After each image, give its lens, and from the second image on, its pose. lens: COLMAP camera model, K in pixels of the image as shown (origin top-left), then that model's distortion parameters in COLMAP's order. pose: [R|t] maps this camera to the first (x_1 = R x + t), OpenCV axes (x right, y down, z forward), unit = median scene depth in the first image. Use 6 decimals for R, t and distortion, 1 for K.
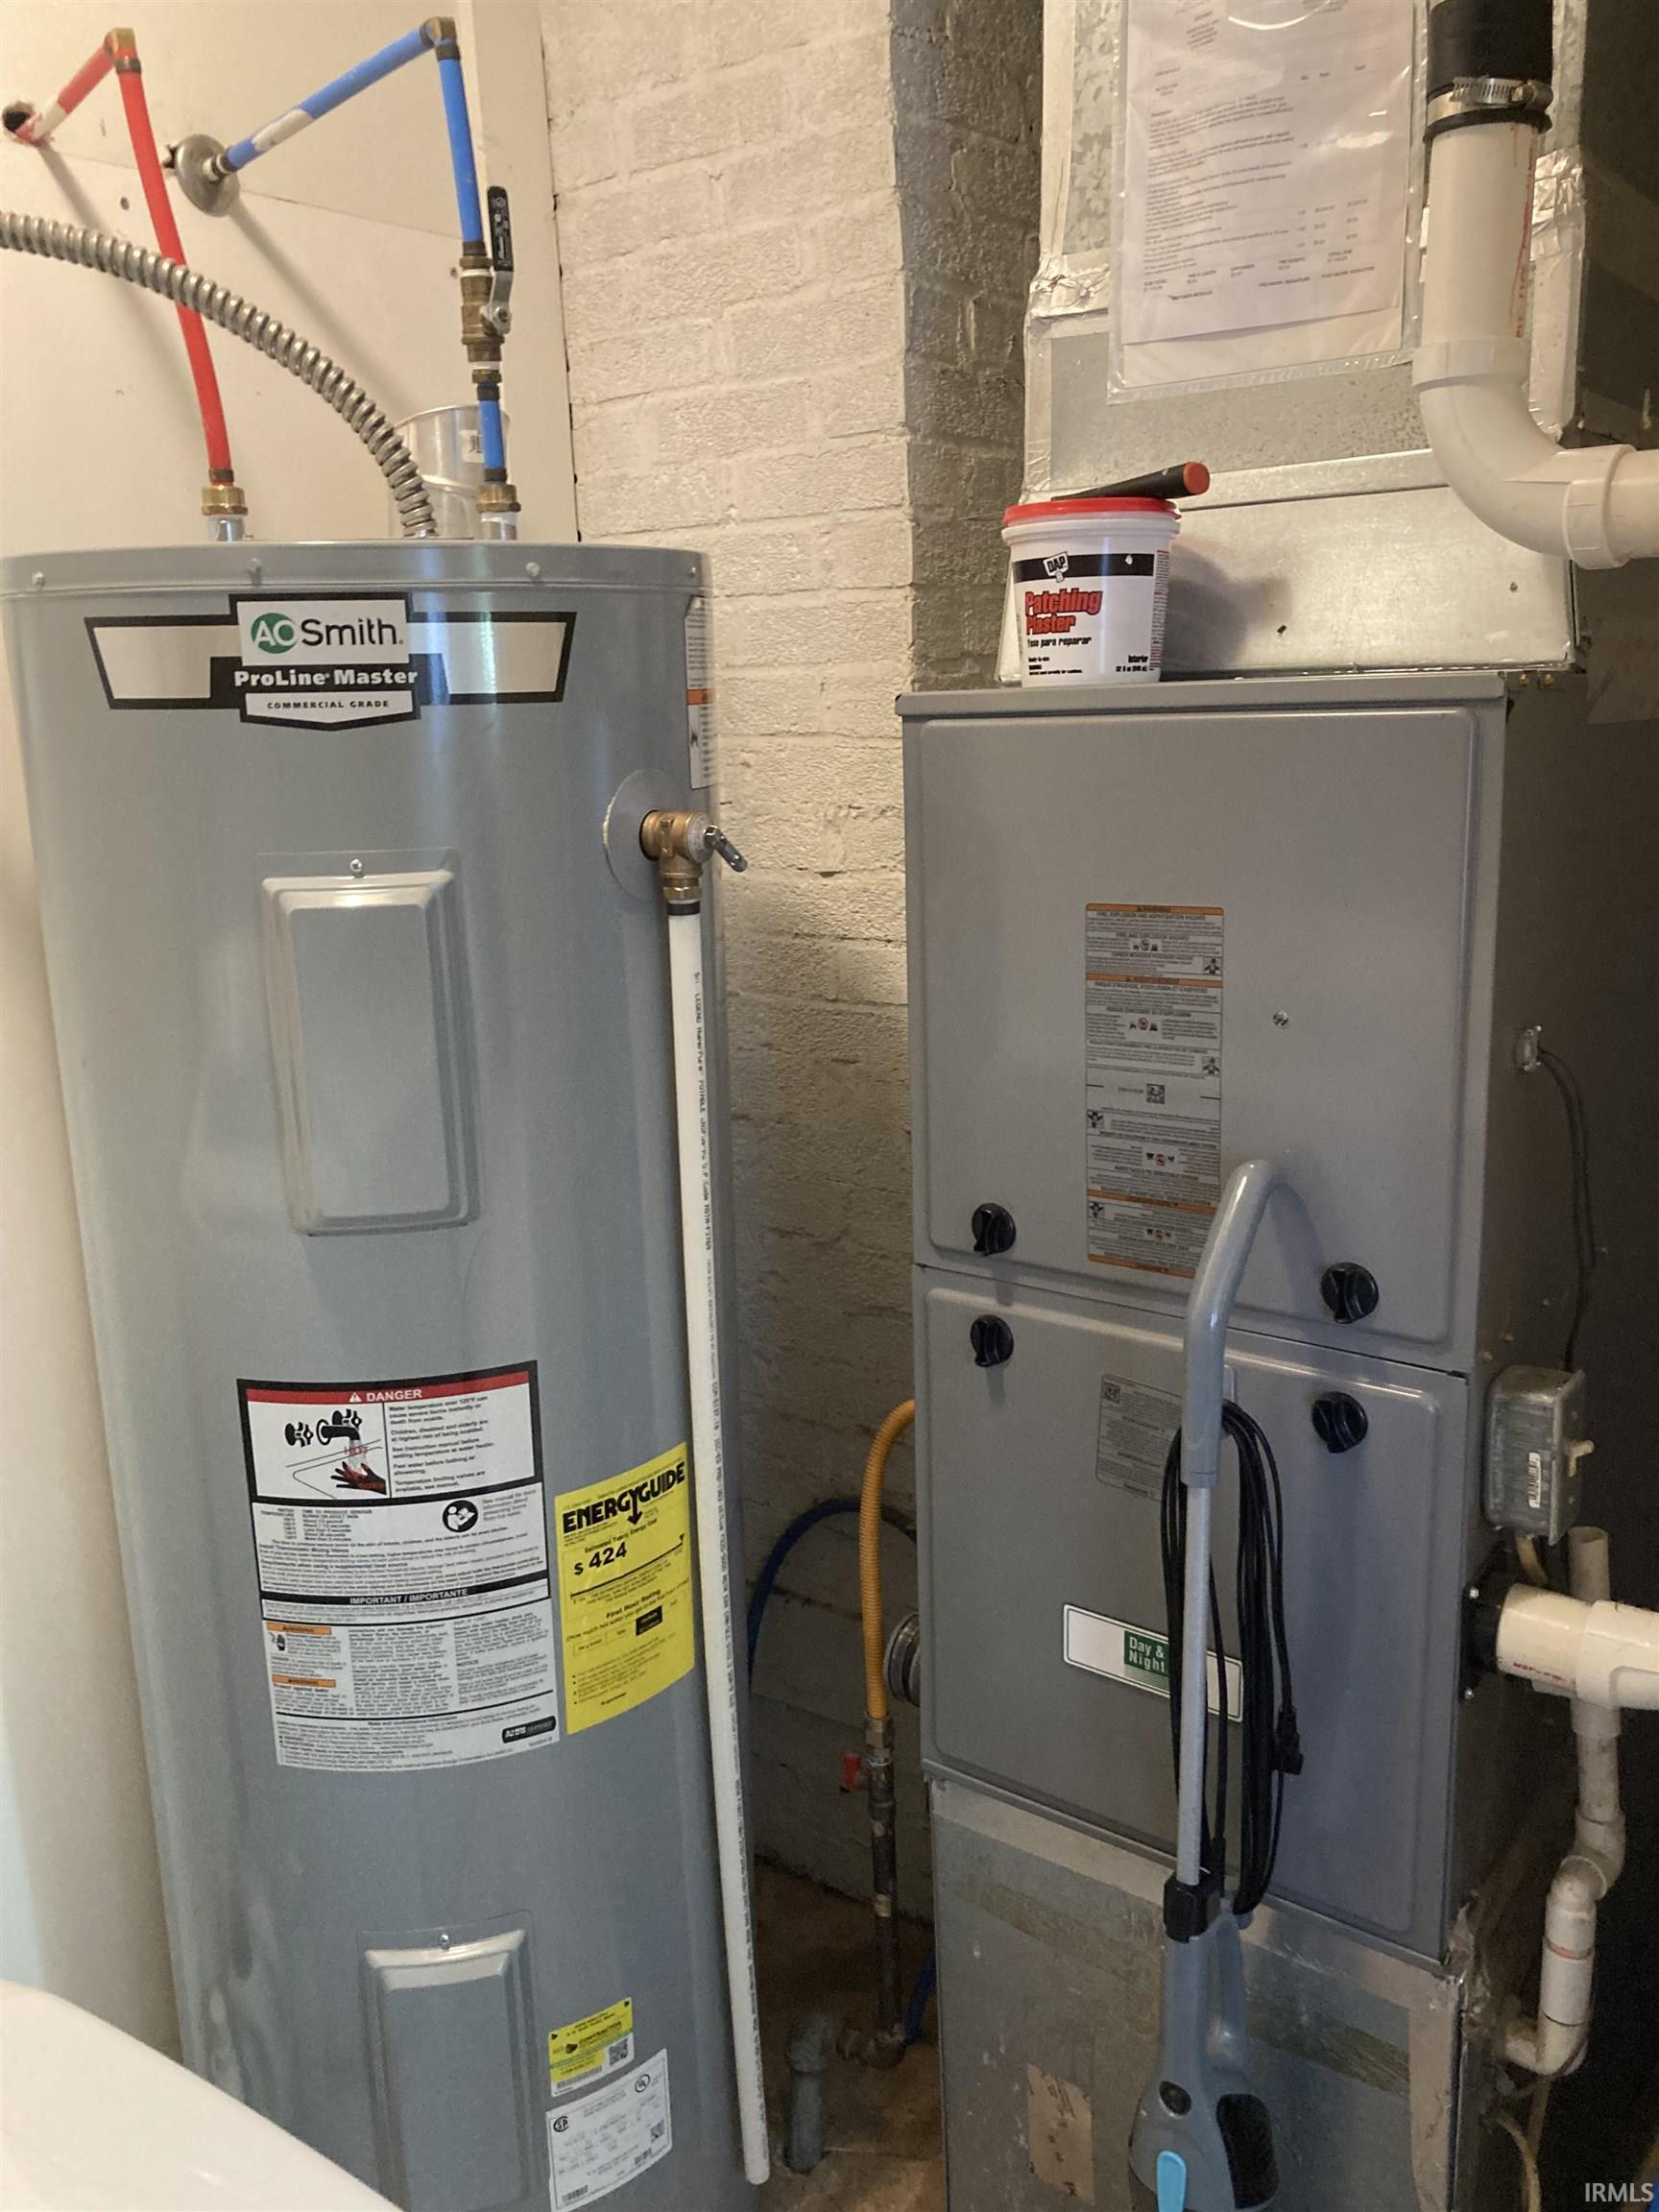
lens RADIAL K [[1836.5, 0, 834.3], [0, 1836.5, 1106.4], [0, 0, 1]] dist [0.007615, -0.013704]
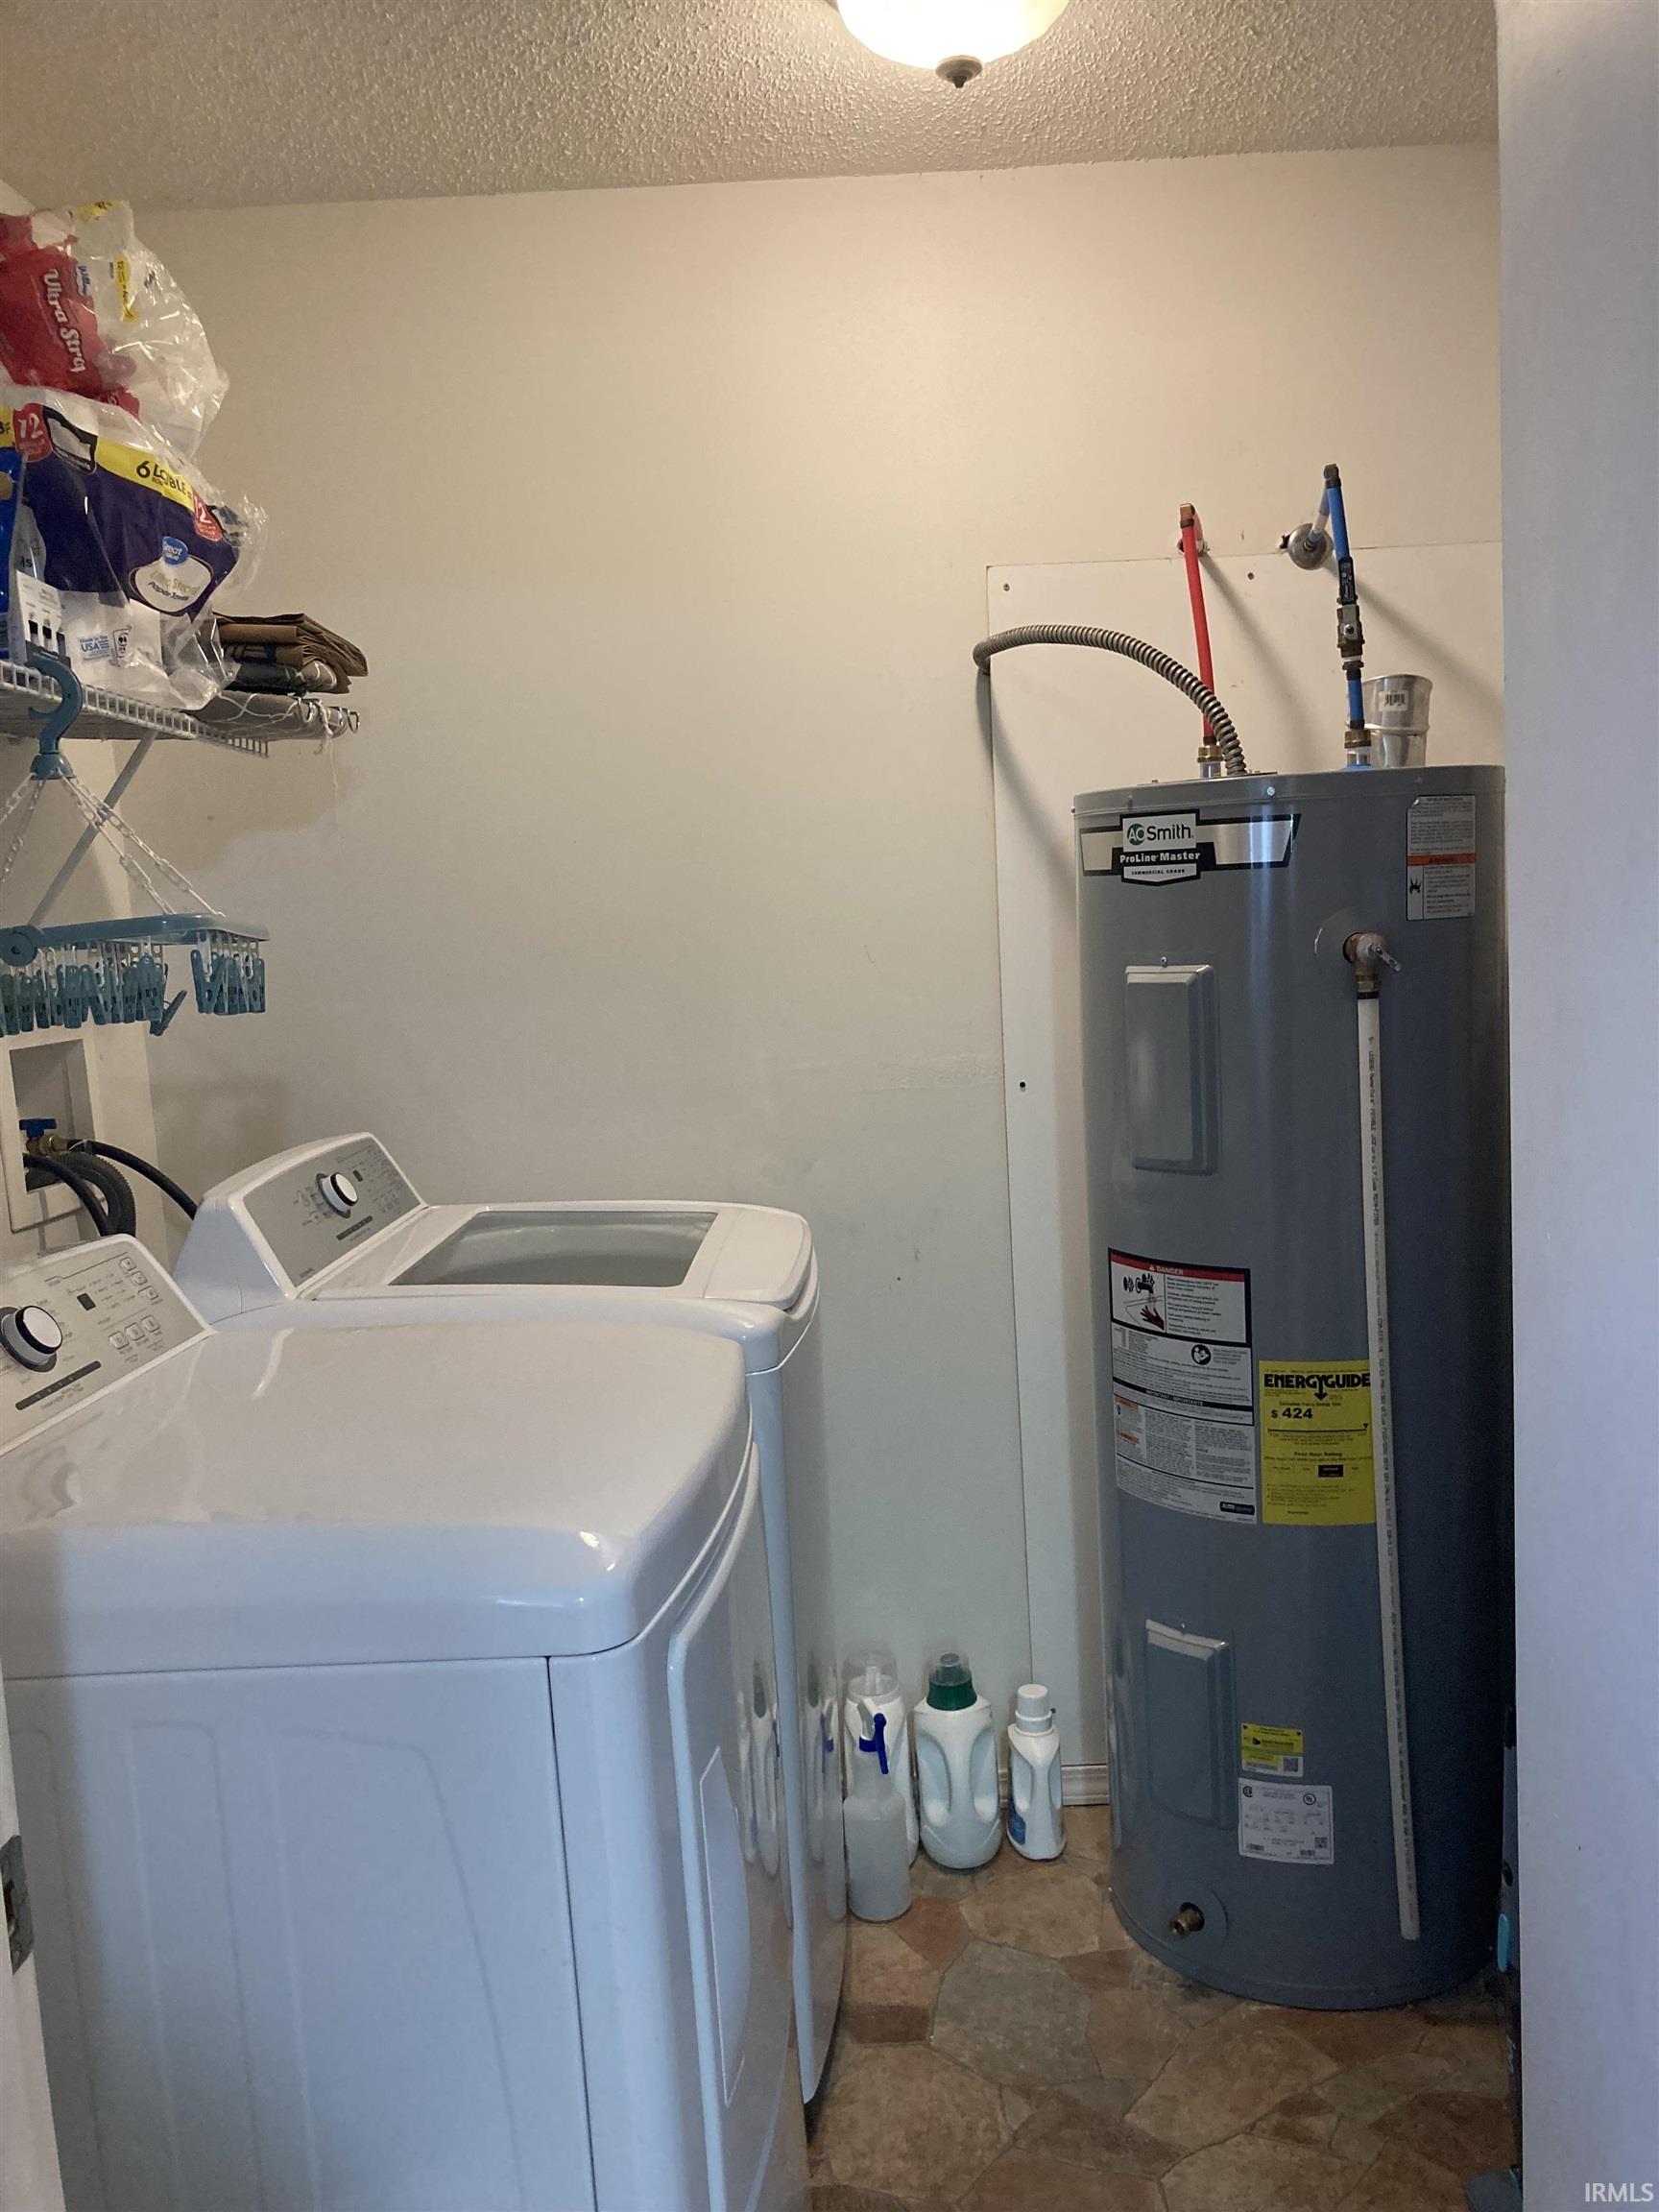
lens RADIAL K [[1836.5, 0, 825.2], [0, 1836.5, 1107.2], [0, 0, 1]] dist [0.007615, -0.013704]
pose [[0.567275, 0.088638, -0.818744, 0.933952], [-0.156704, 0.987644, -0.001650, 0.058699], [0.808482, 0.129237, 0.574156, -0.248853]]
